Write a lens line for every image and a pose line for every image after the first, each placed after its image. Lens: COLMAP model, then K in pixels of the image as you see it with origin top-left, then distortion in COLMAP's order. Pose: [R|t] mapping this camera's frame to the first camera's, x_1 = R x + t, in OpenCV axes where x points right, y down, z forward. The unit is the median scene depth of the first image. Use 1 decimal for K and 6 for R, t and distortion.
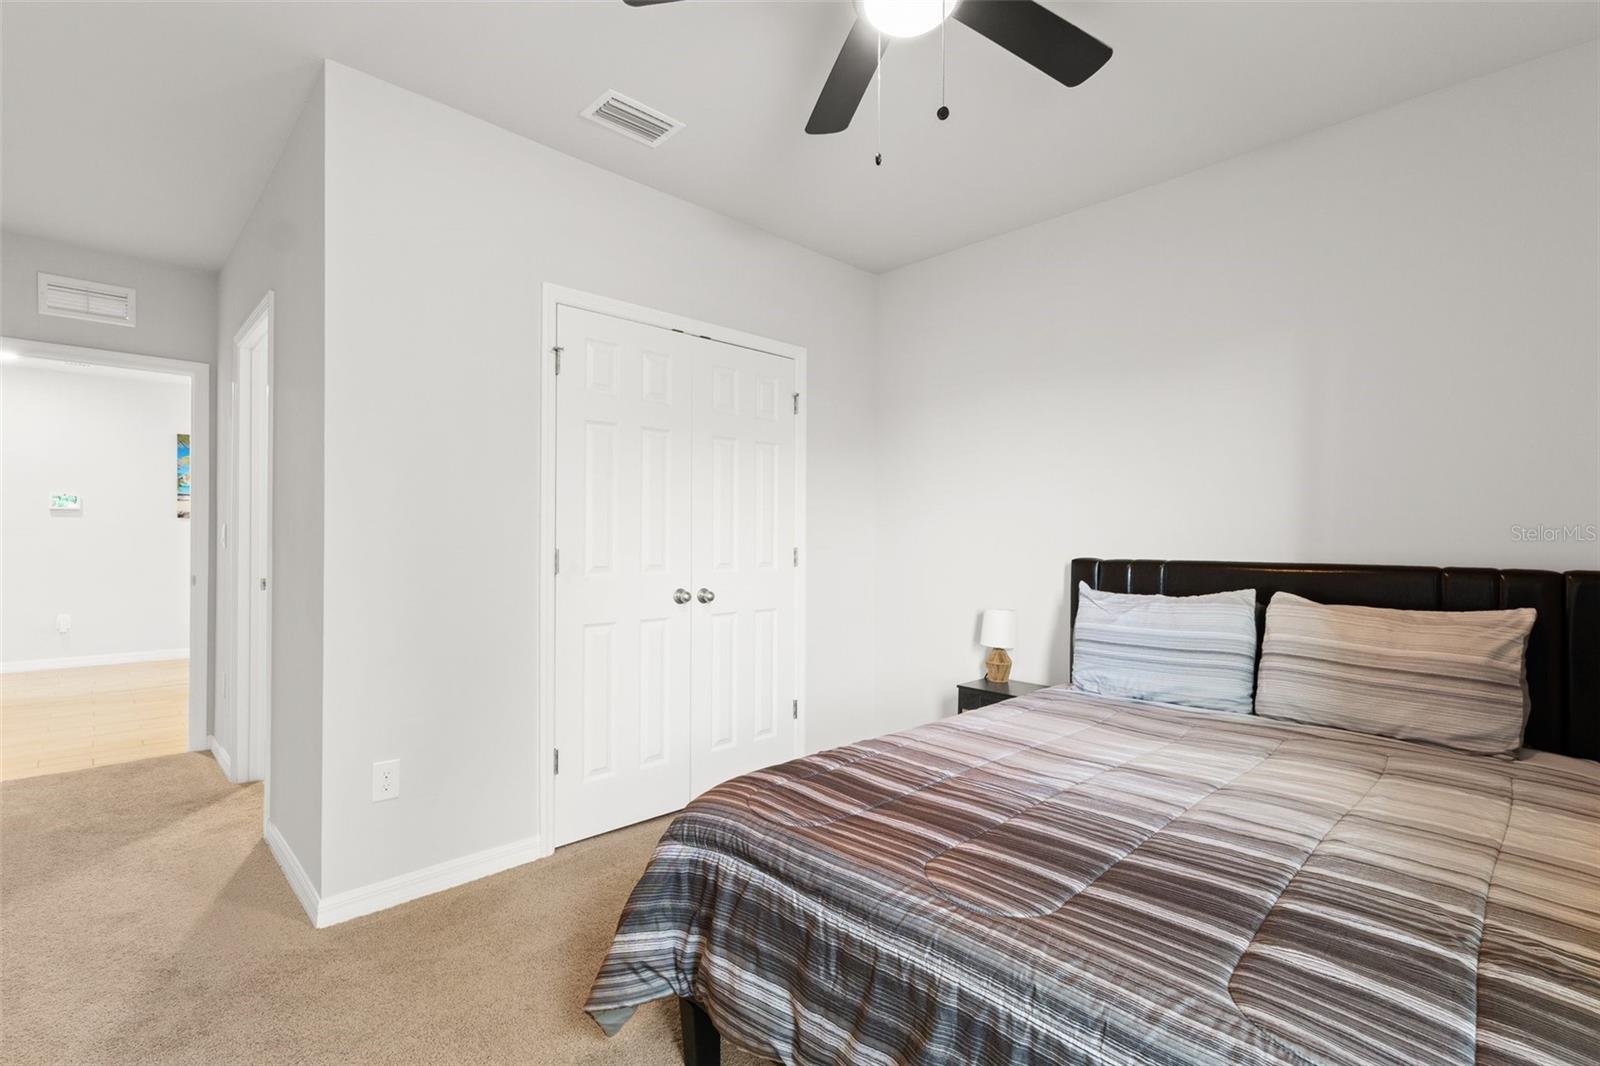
lens RADIAL K [[722.8, 0, 800.0], [0, 722.8, 533.0], [0, 0, 1]] dist [-0.000039, -0.000001]
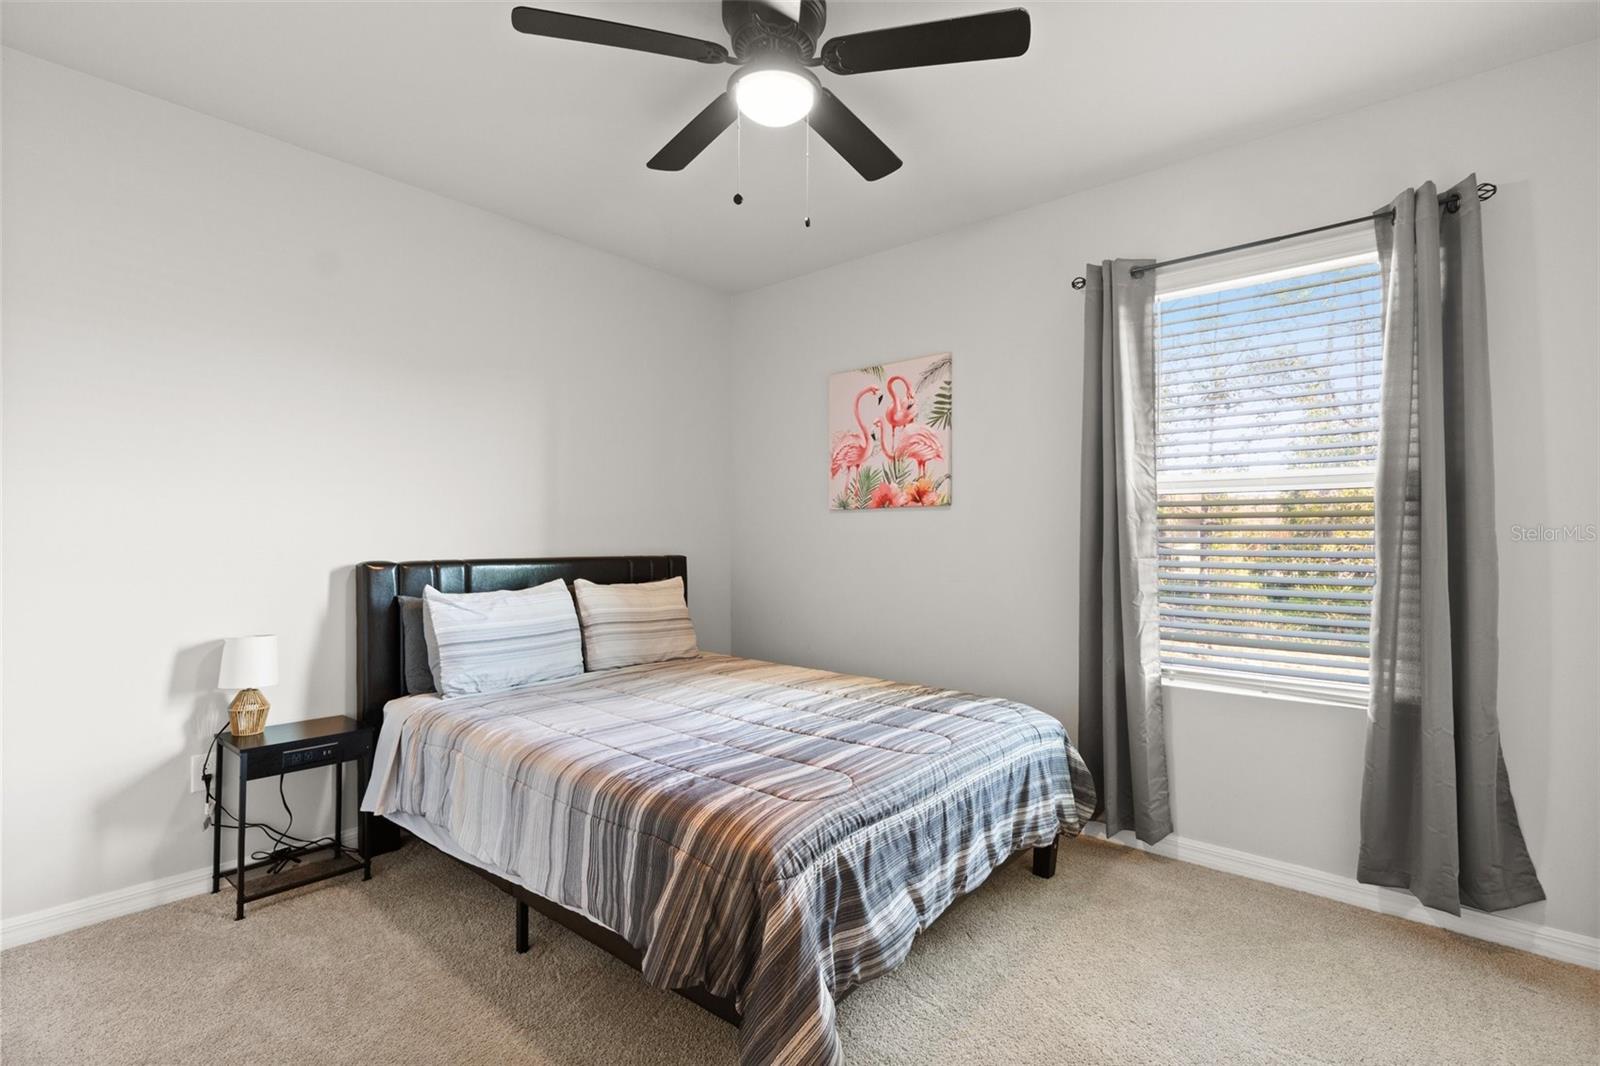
lens RADIAL K [[742.7, 0, 800.0], [0, 742.7, 533.0], [0, 0, 1]] dist [-0.000920, -0.000343]
pose [[-0.091969, 0.001310, 0.995761, -0.871314], [-0.012025, 0.999925, -0.002427, -0.004676], [-0.995689, -0.012197, -0.091947, 0.856369]]
